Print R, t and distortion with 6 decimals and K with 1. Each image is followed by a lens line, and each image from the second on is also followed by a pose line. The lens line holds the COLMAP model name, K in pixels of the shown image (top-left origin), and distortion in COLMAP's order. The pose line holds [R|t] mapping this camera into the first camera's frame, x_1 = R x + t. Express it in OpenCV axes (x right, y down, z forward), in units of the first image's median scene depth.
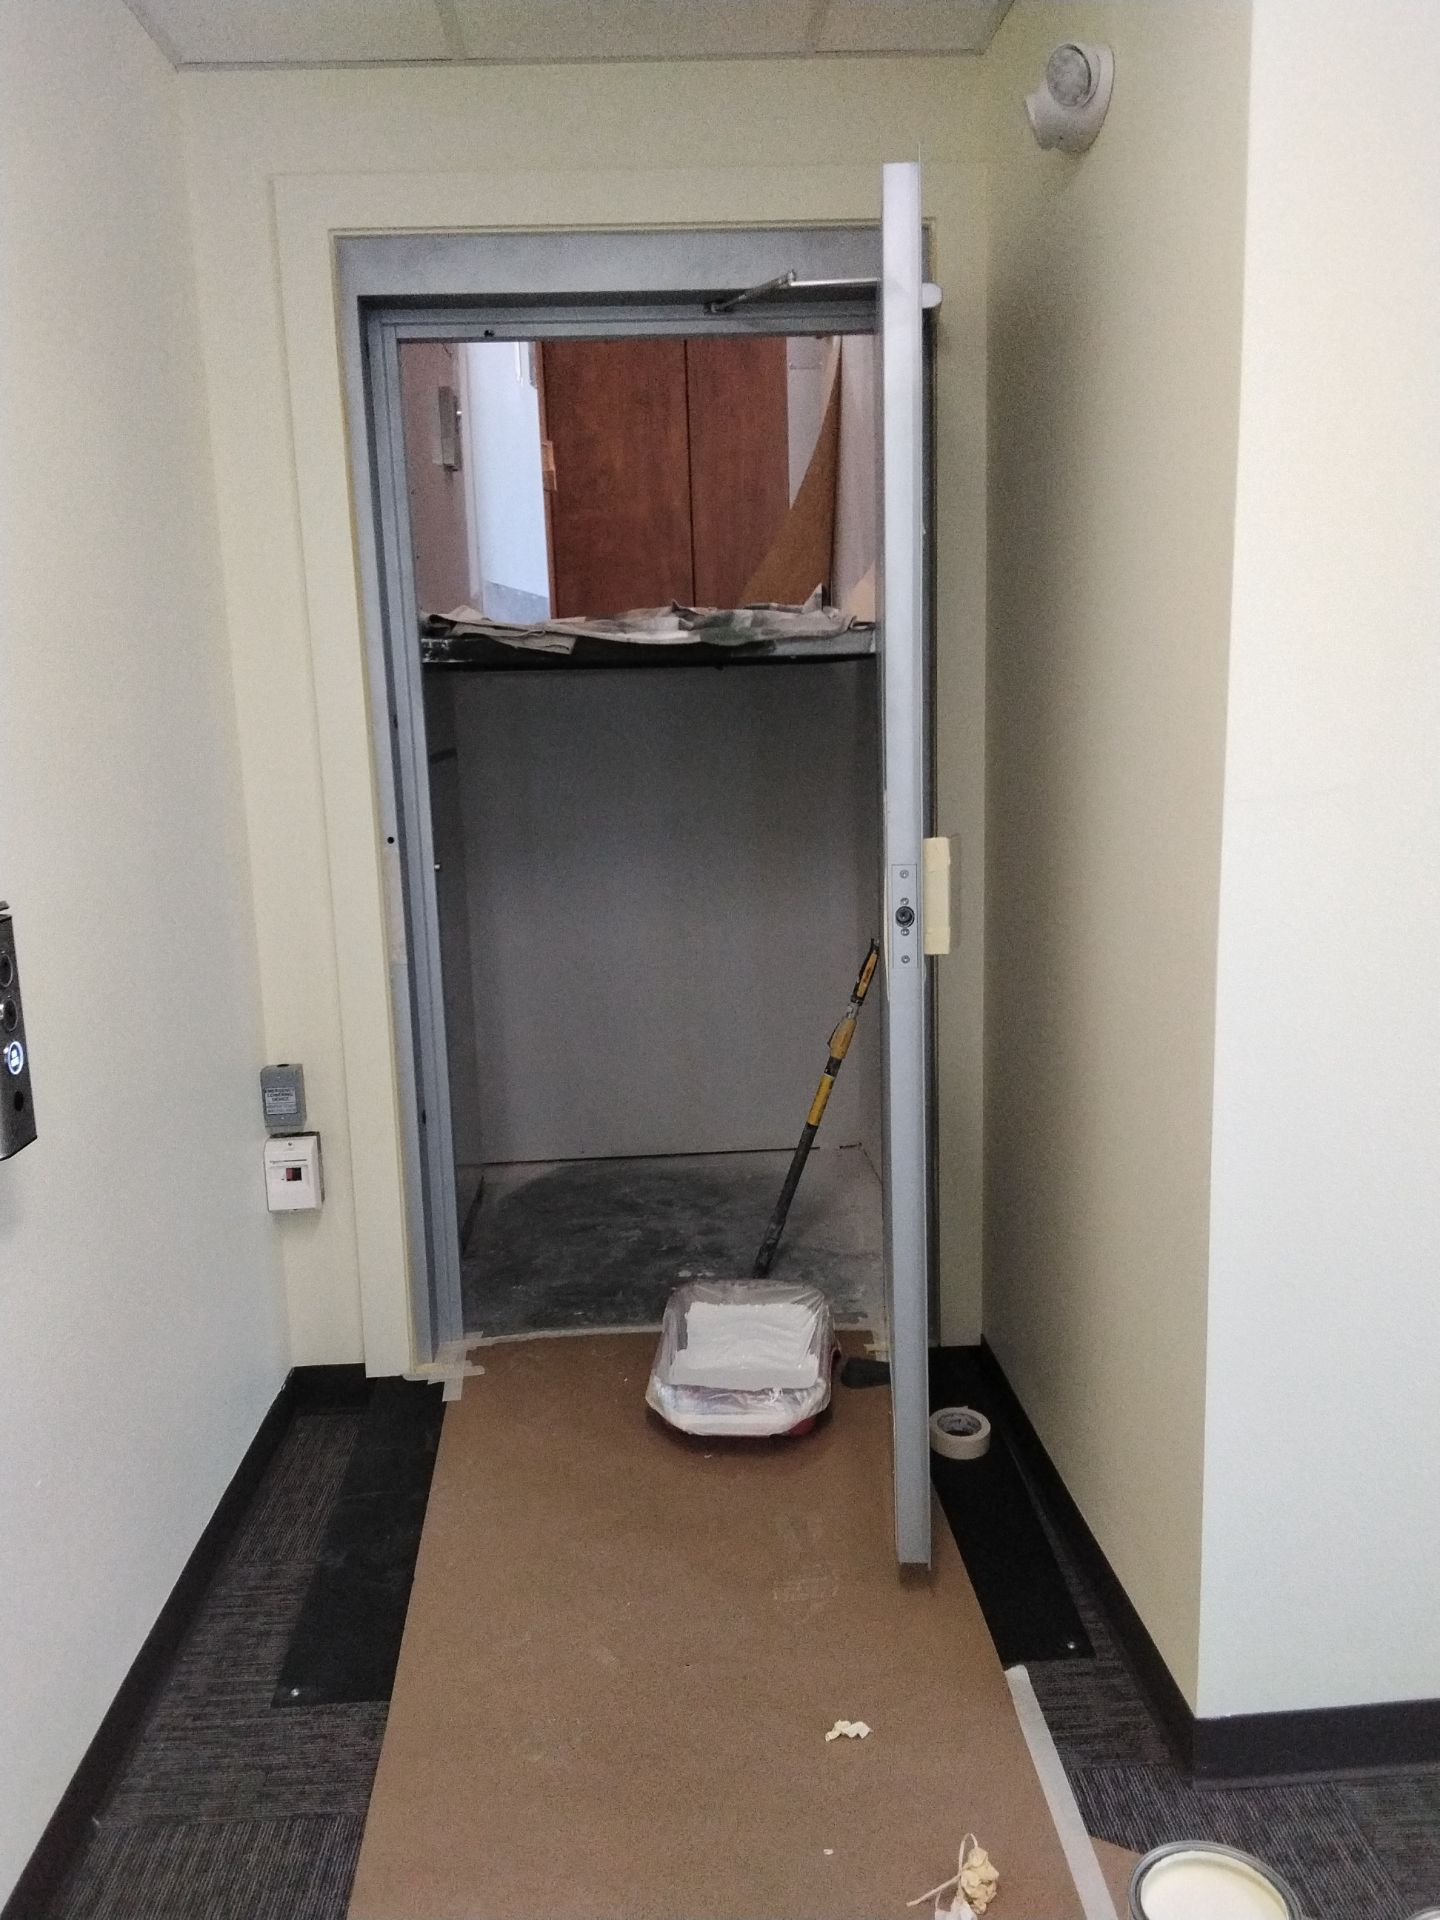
lens RADIAL K [[1500.5, 0, 720.0], [0, 1500.5, 960.0], [0, 0, 1]] dist [0.141299, -0.190639]
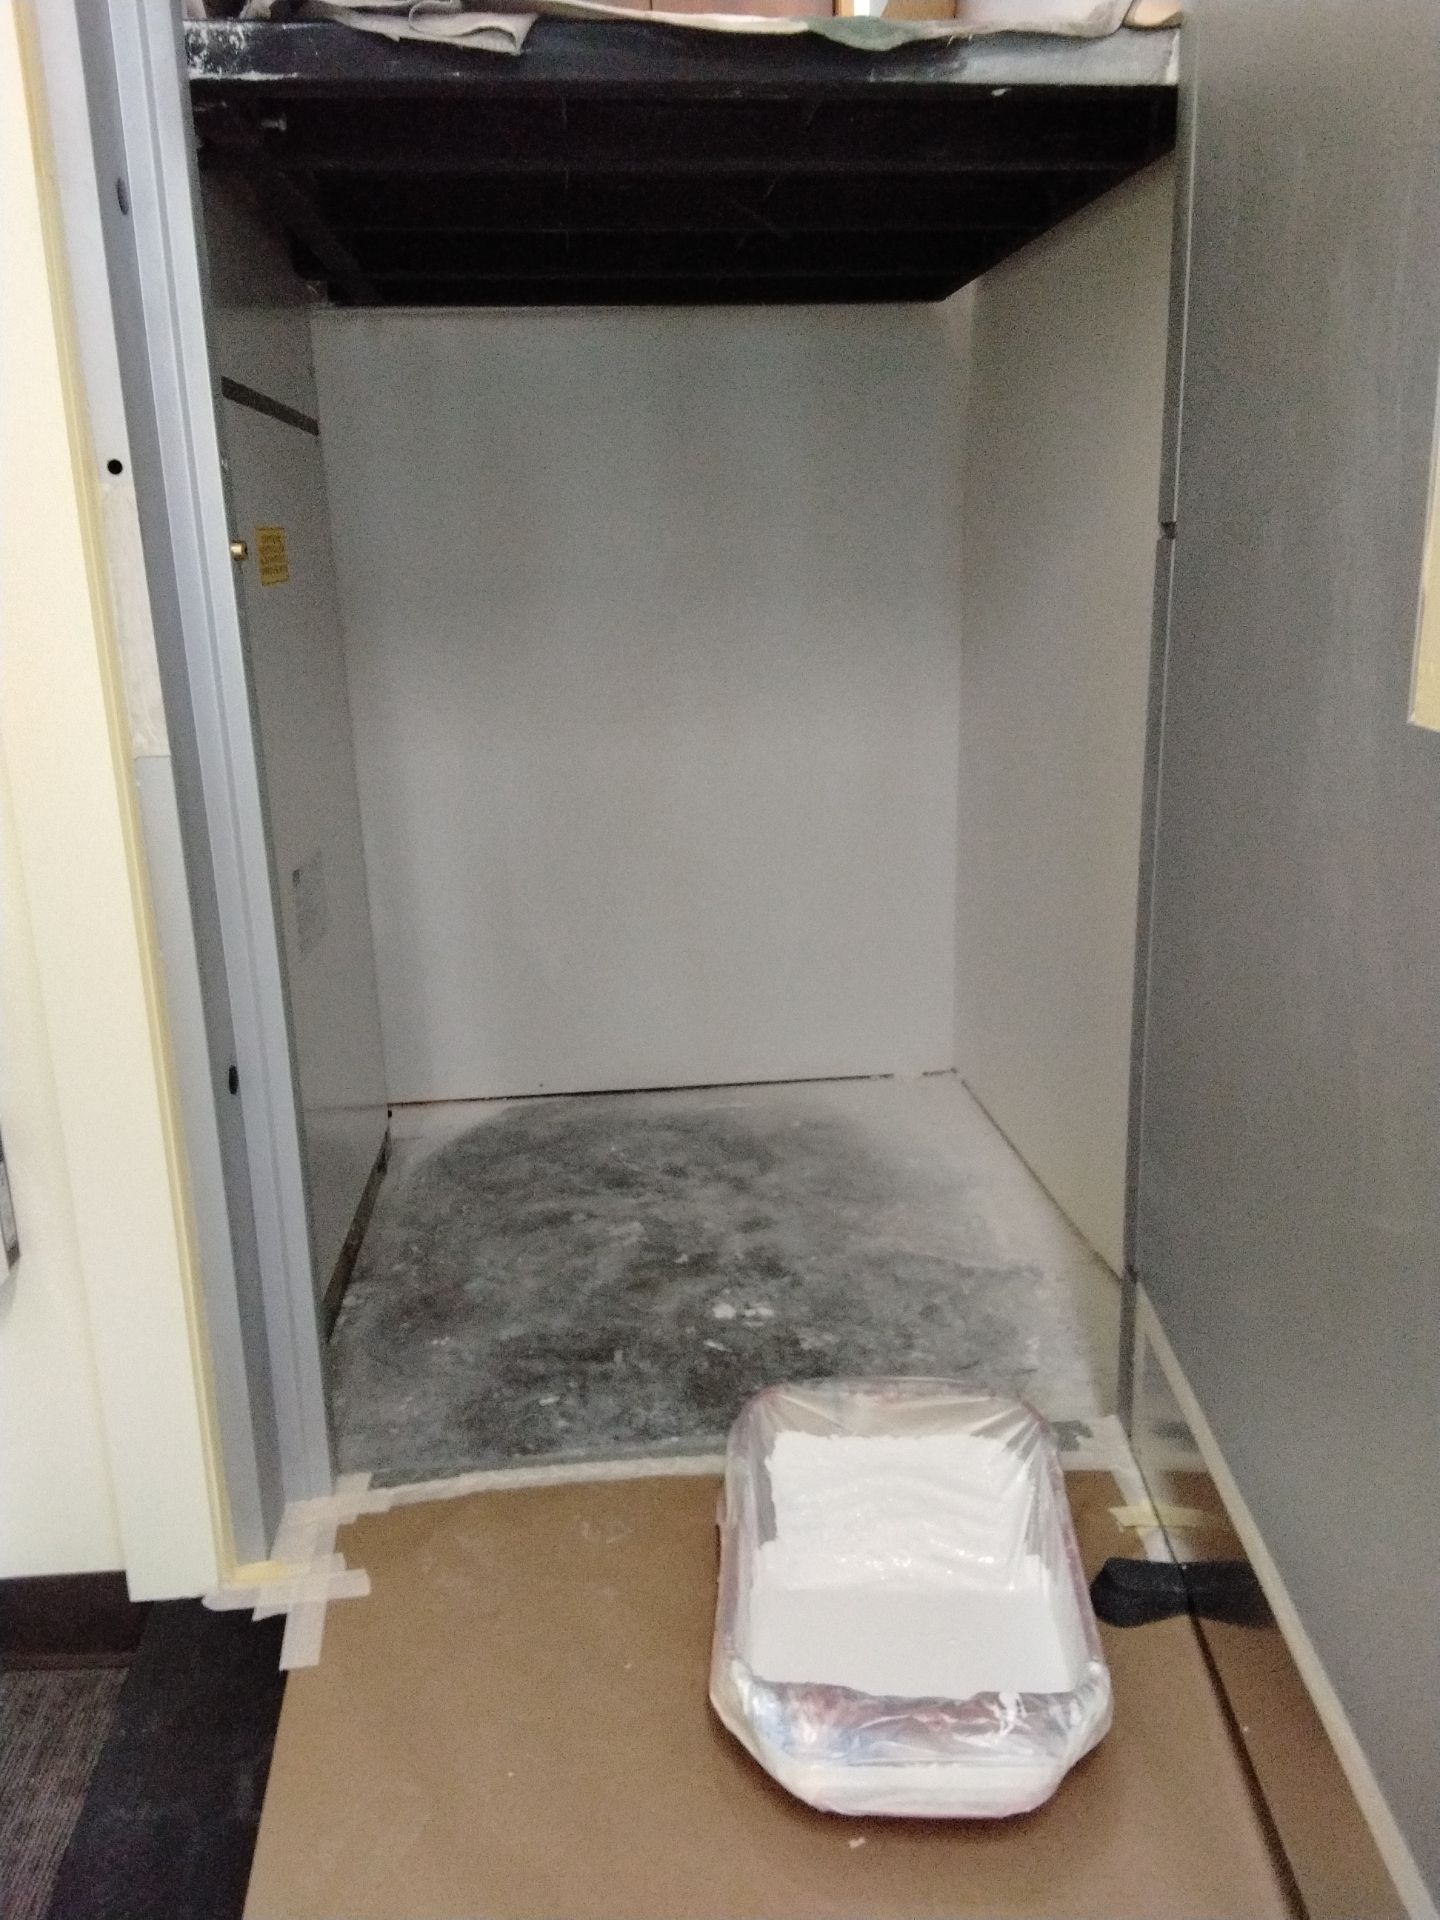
lens RADIAL K [[1475.8, 0, 713.5], [0, 1475.8, 969.2], [0, 0, 1]] dist [0.127538, -0.181190]
pose [[0.999247, -0.005260, 0.038445, -0.058998], [0.001658, 0.995652, 0.093141, 0.022892], [-0.038768, -0.093007, 0.994910, 0.514236]]
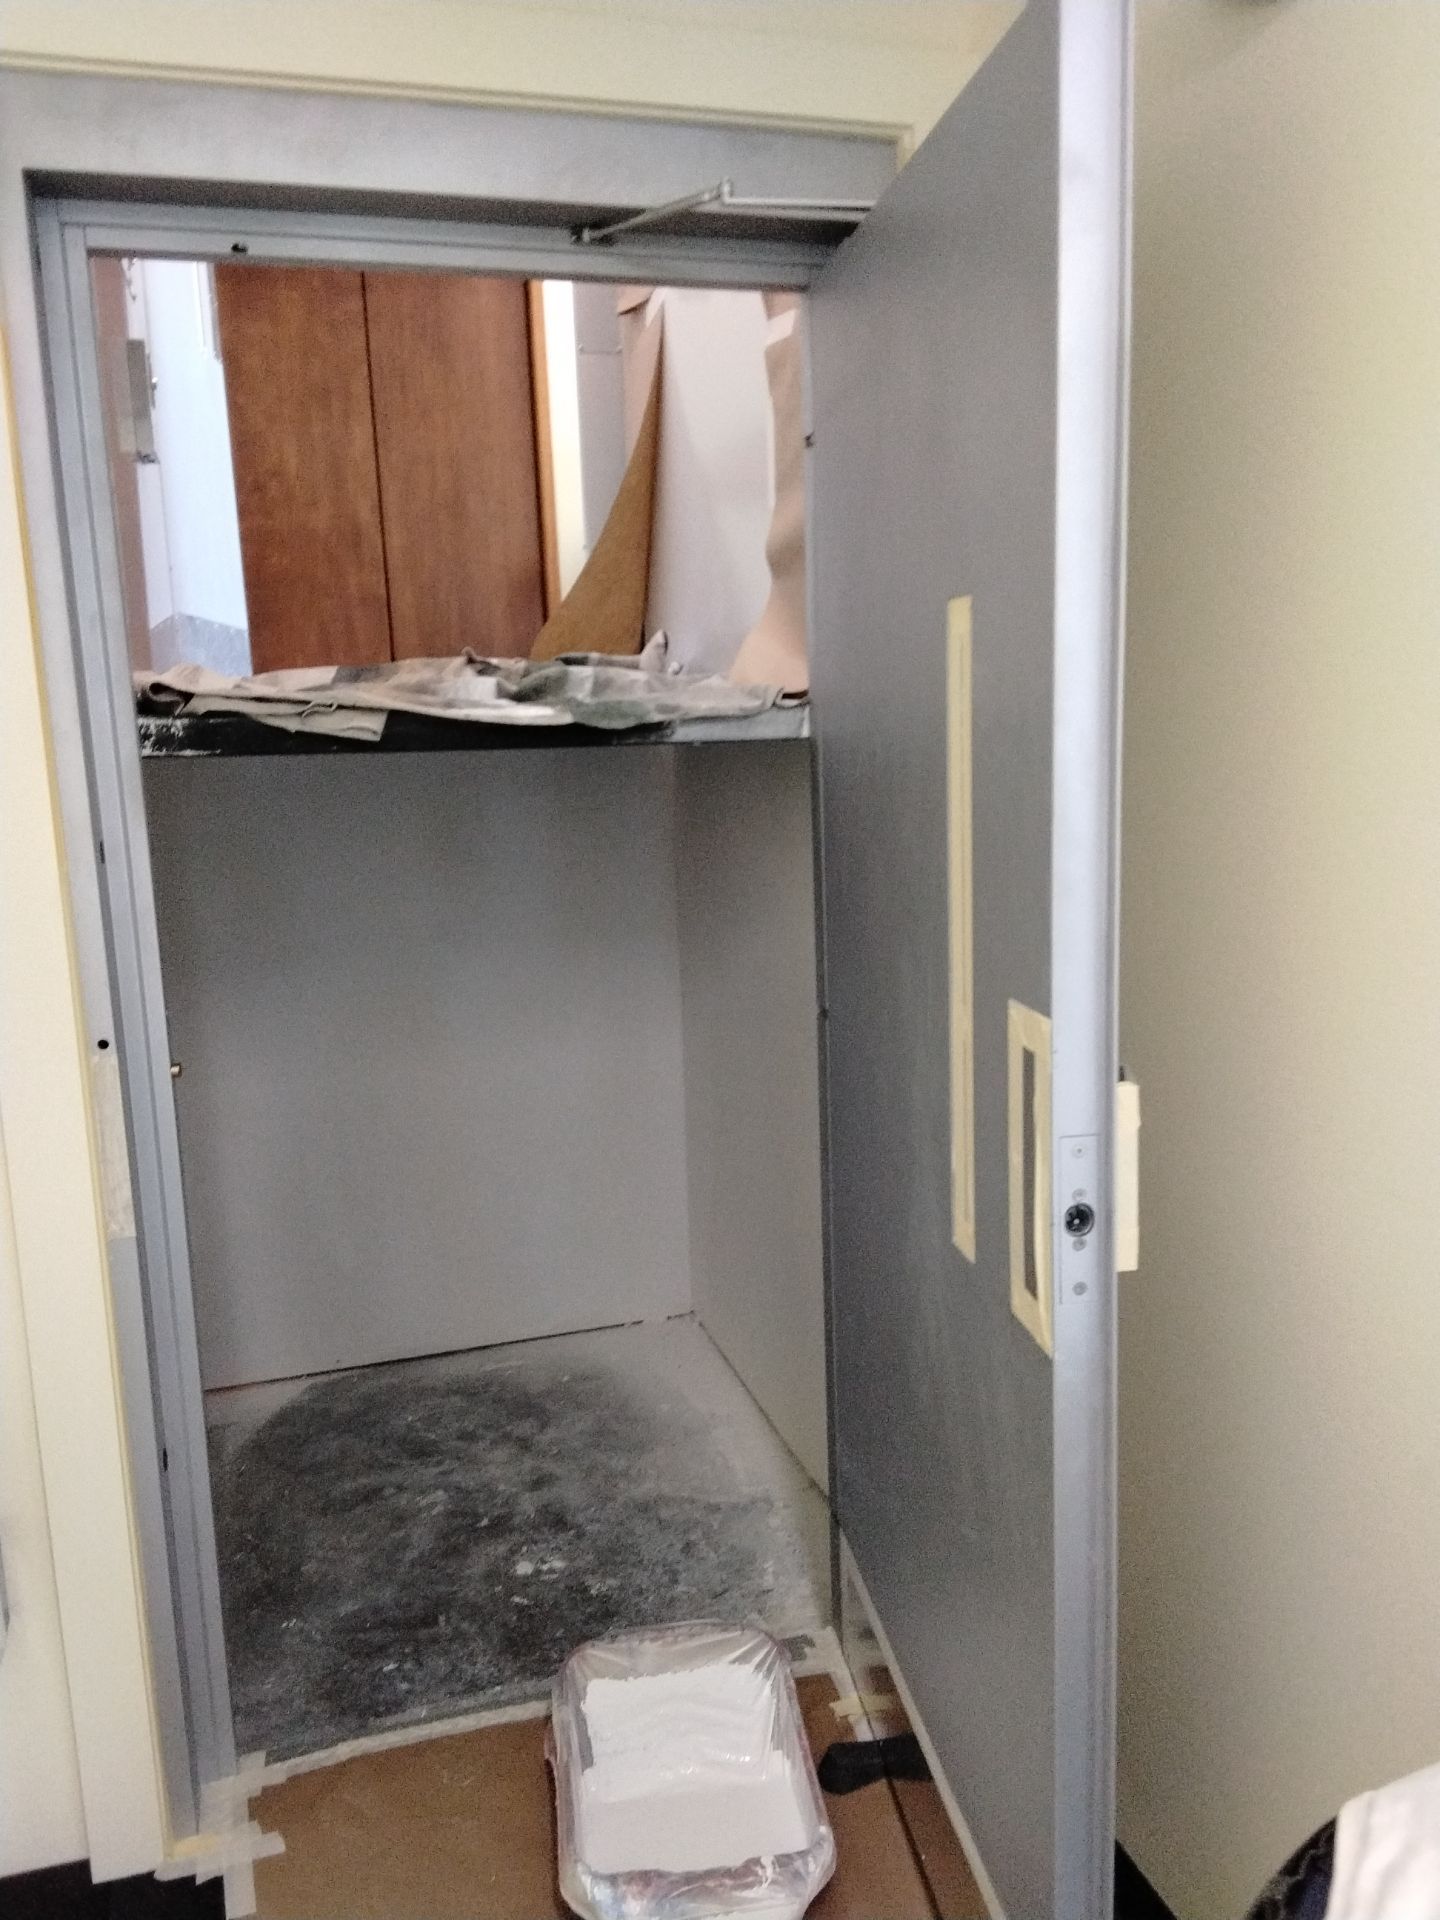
lens RADIAL K [[1475.8, 0, 713.5], [0, 1475.8, 969.2], [0, 0, 1]] dist [0.127538, -0.181190]
pose [[0.971973, -0.039346, 0.231777, -0.109266], [0.039329, 0.999215, 0.004694, -0.097778], [-0.231780, 0.004553, 0.972758, 0.322252]]
